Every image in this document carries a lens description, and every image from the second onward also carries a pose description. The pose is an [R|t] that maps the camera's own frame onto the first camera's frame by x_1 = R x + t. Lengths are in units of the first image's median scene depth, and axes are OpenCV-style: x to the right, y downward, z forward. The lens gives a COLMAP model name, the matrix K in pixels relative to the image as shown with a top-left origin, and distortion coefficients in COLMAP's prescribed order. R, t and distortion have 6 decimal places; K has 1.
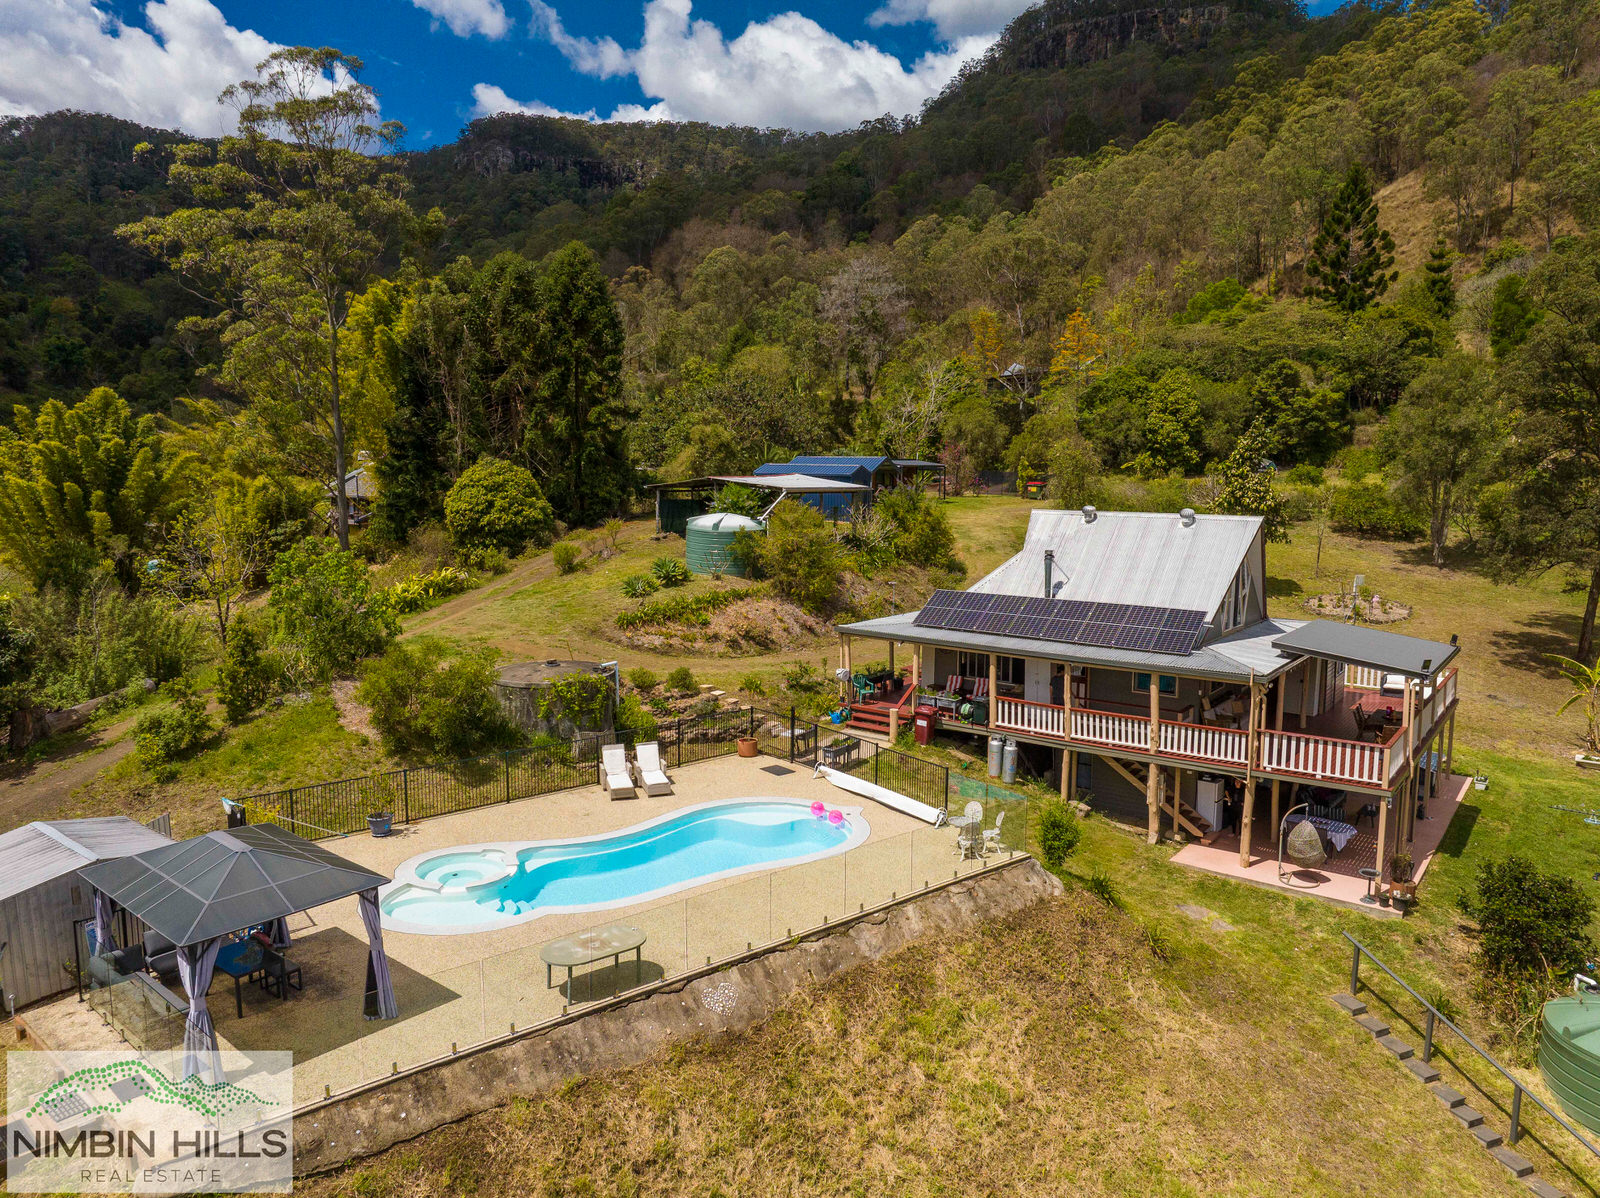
lens RADIAL K [[1125.2, 0, 810.1], [0, 1125.2, 597.9], [0, 0, 1]] dist [-0.047933, 0.016000]
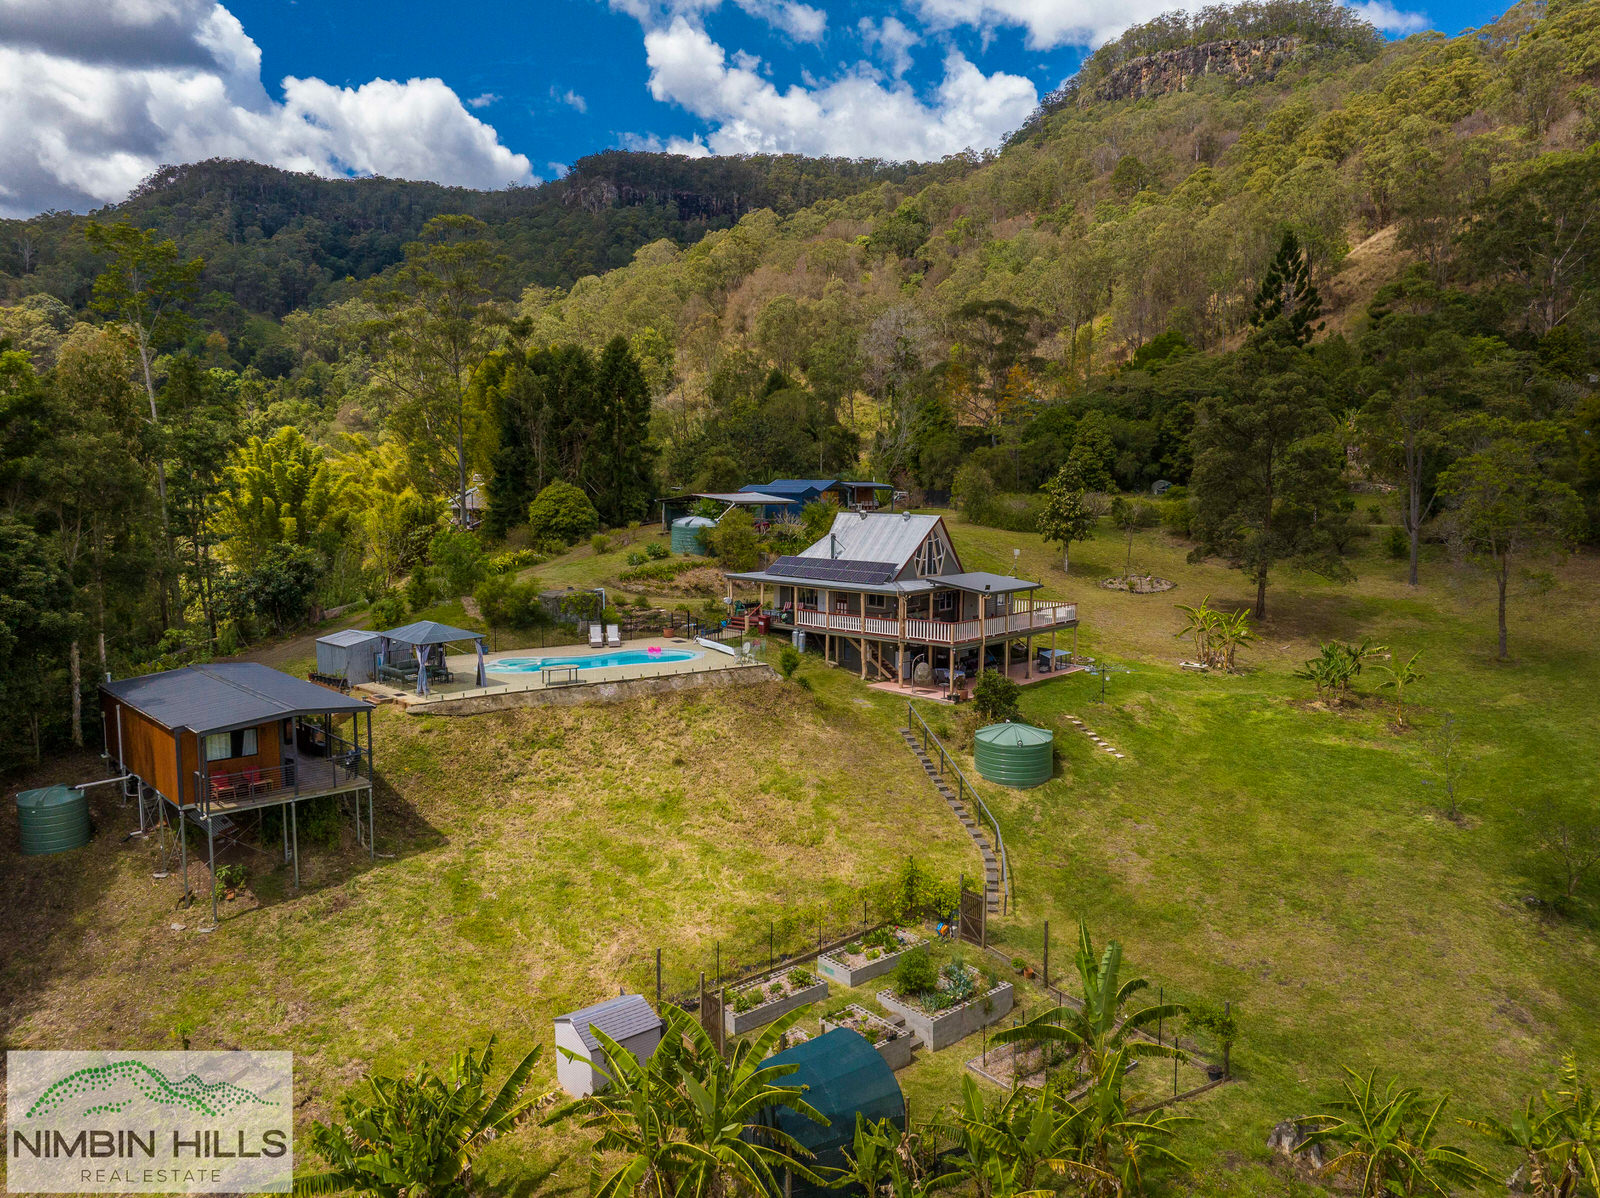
lens RADIAL K [[1125.2, 0, 811.9], [0, 1125.2, 598.8], [0, 0, 1]] dist [-0.047933, 0.016000]
pose [[0.996169, 0.009825, -0.086899, 0.202534], [-0.011117, 0.999834, -0.014402, 0.055854], [0.086743, 0.015313, 0.996113, -0.515118]]
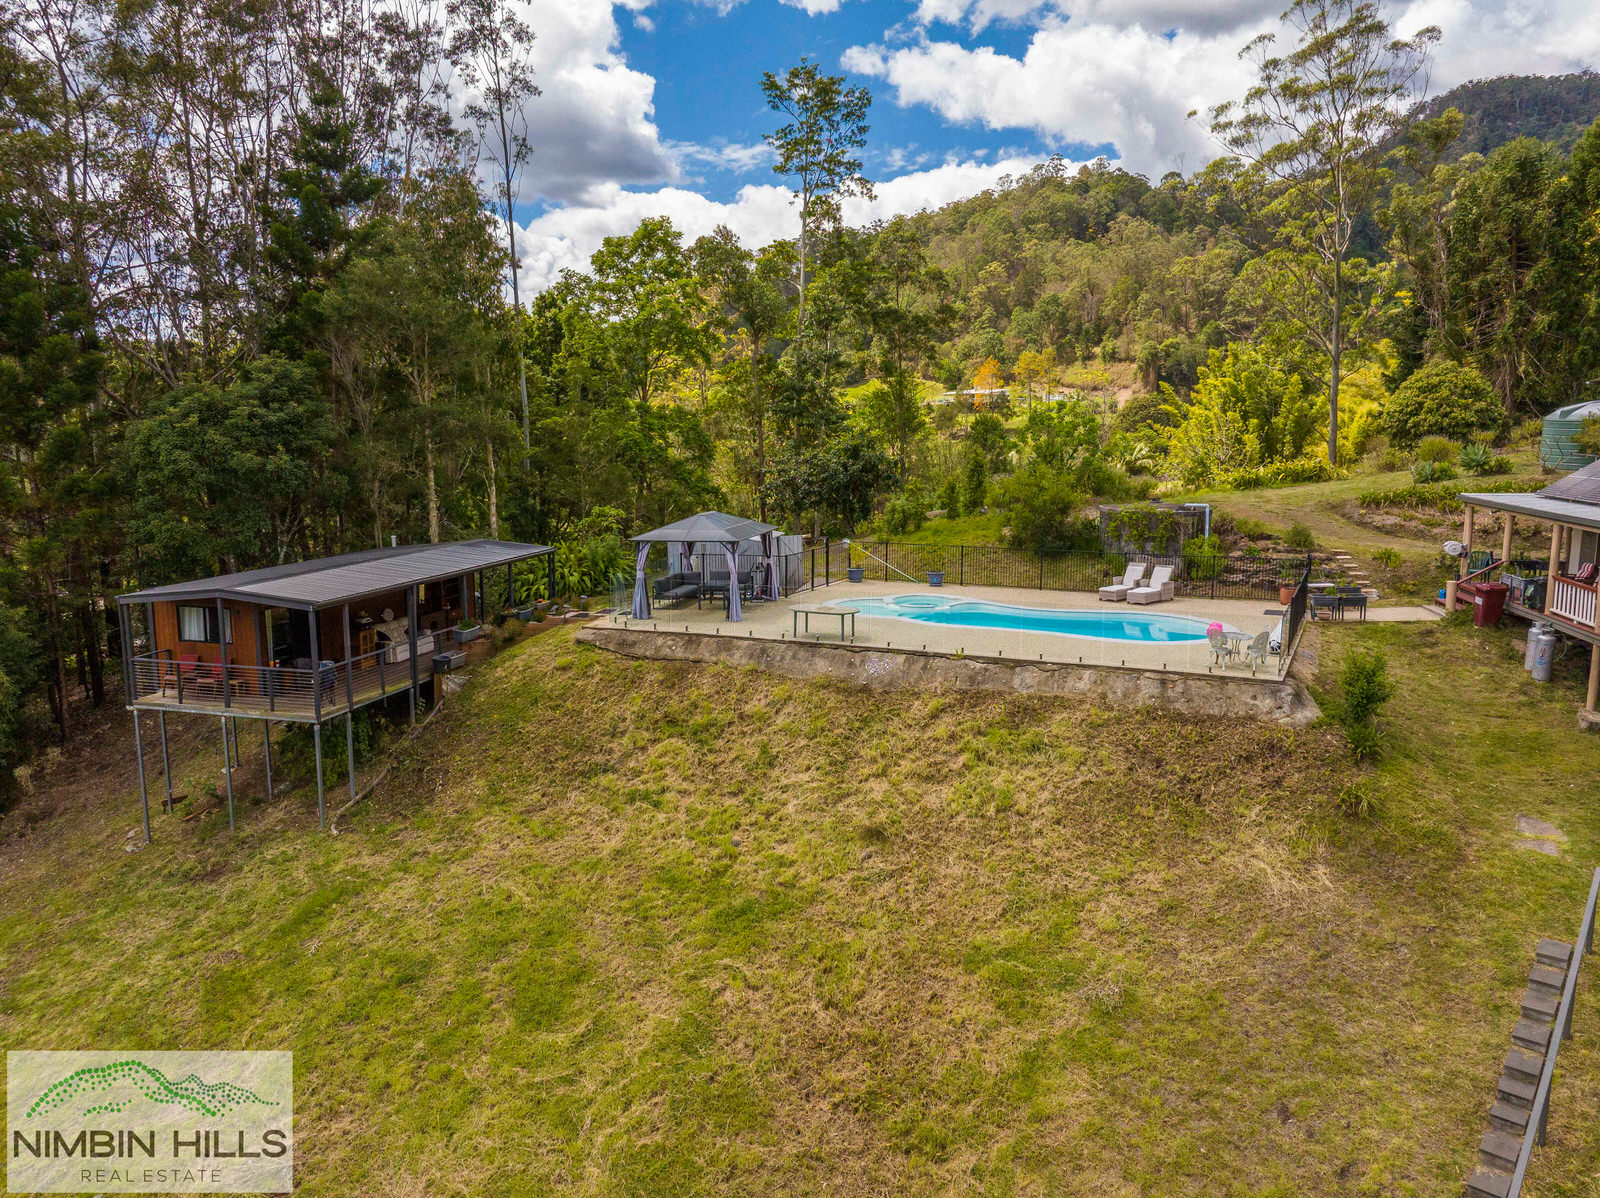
lens RADIAL K [[1125.2, 0, 805.8], [0, 1125.2, 593.0], [0, 0, 1]] dist [-0.047933, 0.016000]
pose [[0.441895, 0.127295, -0.887989, 0.361655], [-0.105222, 0.990403, 0.089614, 0.048583], [0.890874, 0.053836, 0.451048, 0.091070]]
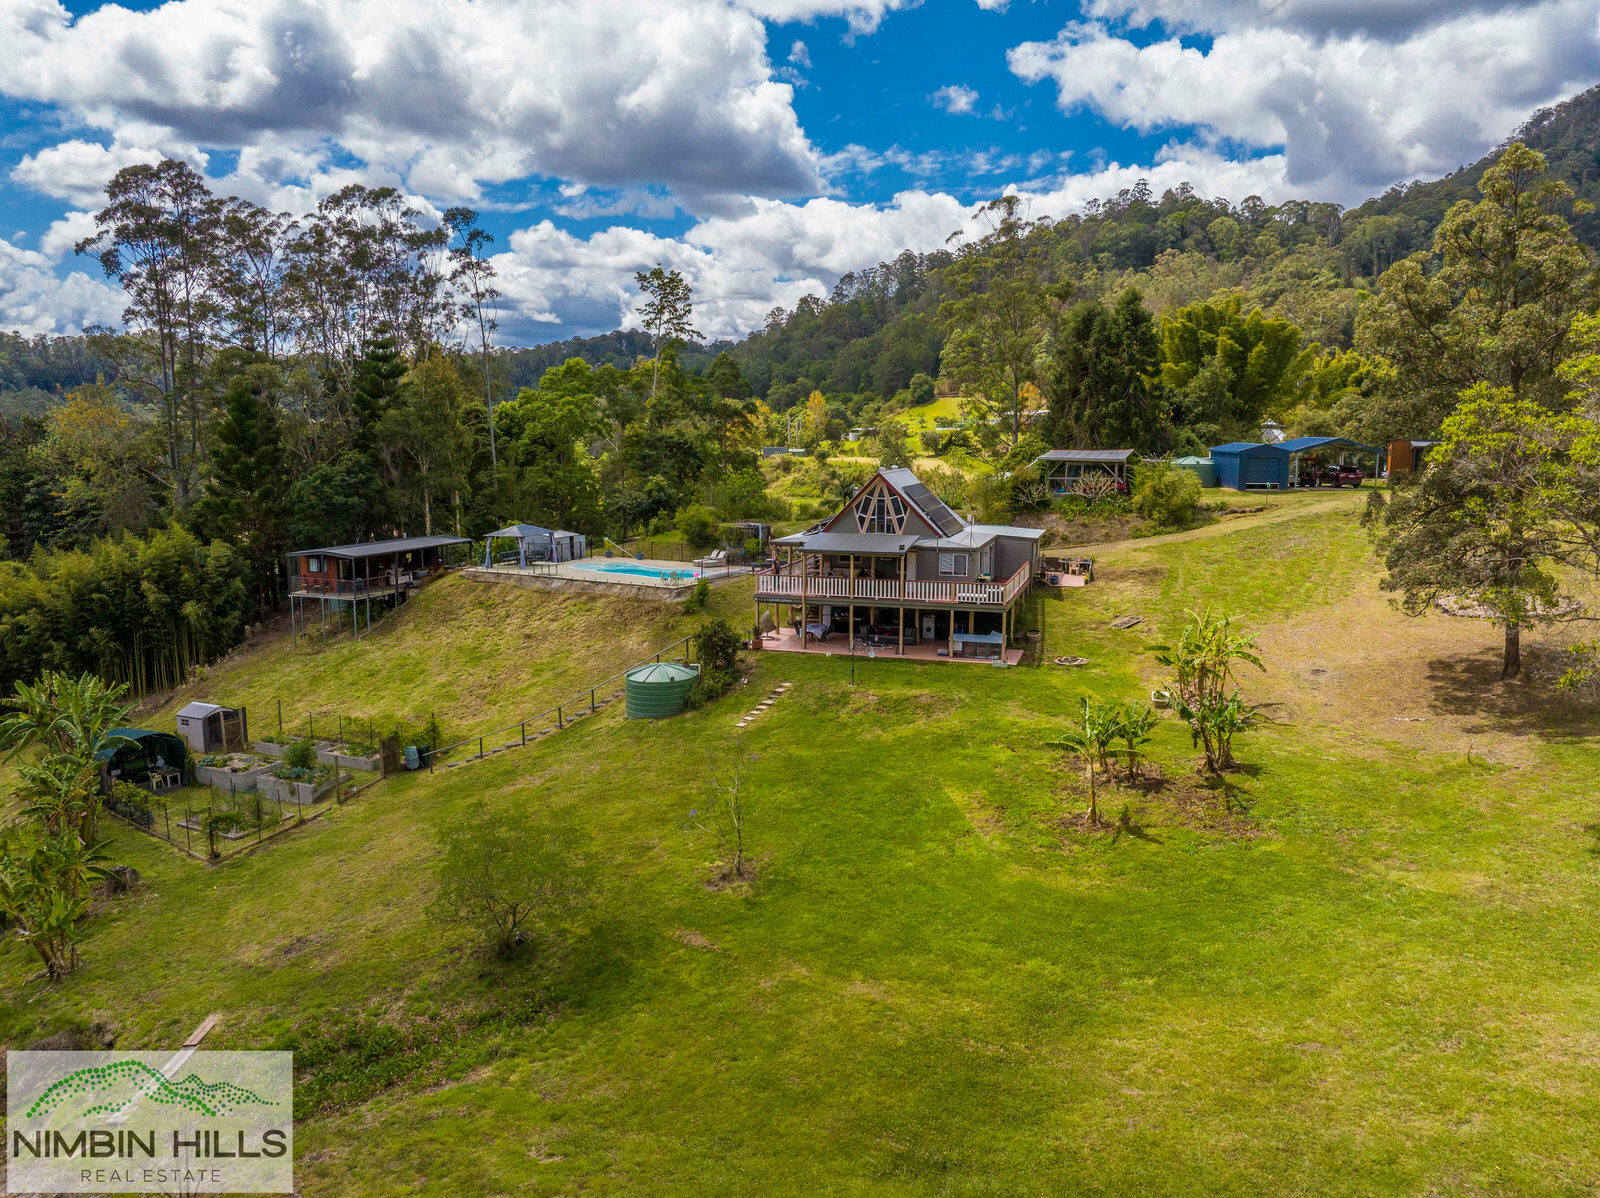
lens RADIAL K [[1125.2, 0, 814.5], [0, 1125.2, 594.5], [0, 0, 1]] dist [-0.047933, 0.016000]
pose [[0.338896, 0.131948, -0.931525, 1.192406], [-0.115236, 0.988483, 0.098092, -0.023629], [0.933740, 0.074102, 0.350198, 0.162395]]
